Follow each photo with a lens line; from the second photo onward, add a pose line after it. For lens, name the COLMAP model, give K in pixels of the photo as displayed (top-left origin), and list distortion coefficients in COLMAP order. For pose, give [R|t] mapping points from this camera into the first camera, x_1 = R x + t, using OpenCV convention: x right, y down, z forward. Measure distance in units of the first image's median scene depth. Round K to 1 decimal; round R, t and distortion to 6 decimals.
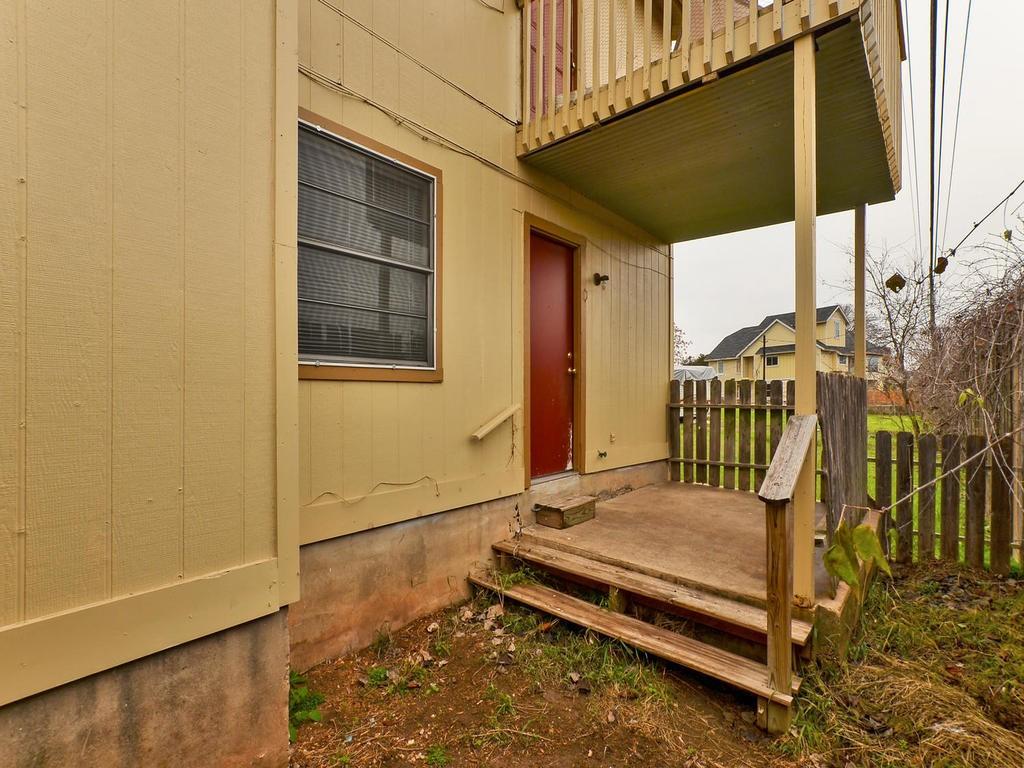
lens RADIAL K [[471.9, 0, 499.1], [0, 471.9, 395.0], [0, 0, 1]] dist [-0.023597, 0.006809]
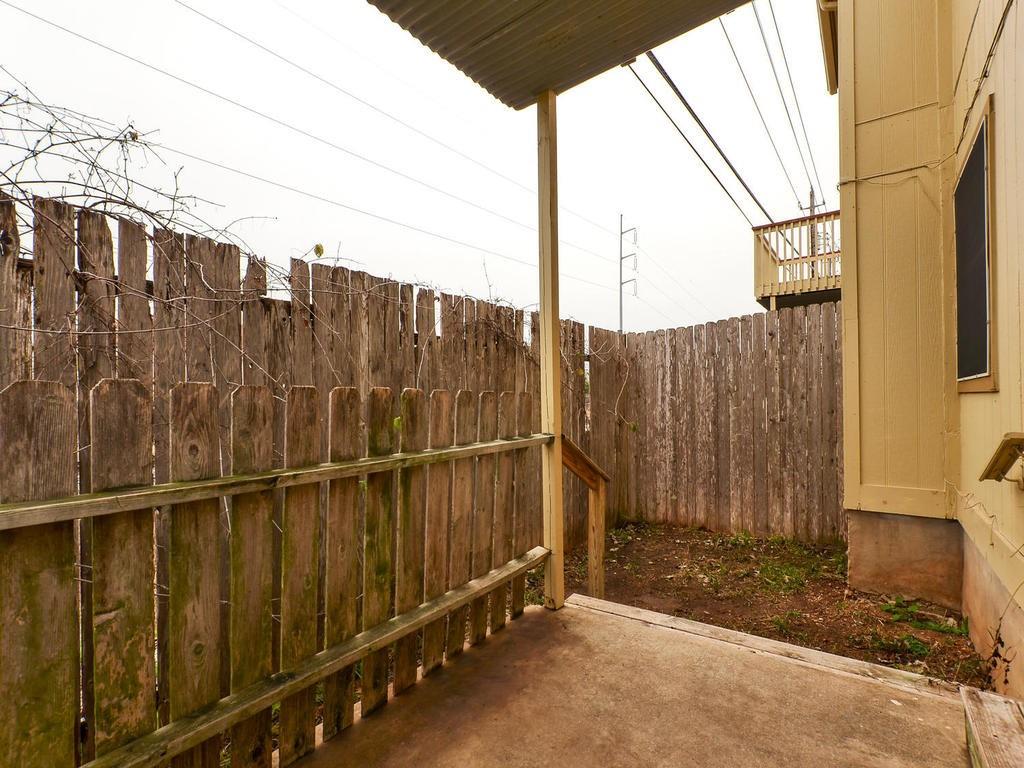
lens RADIAL K [[471.9, 0, 499.1], [0, 471.9, 395.0], [0, 0, 1]] dist [-0.023597, 0.006809]
pose [[-0.997401, 0.014047, -0.070672, 0.644359], [0.014004, 0.999901, 0.001111, -0.032112], [0.070681, 0.000118, -0.997499, 1.573355]]
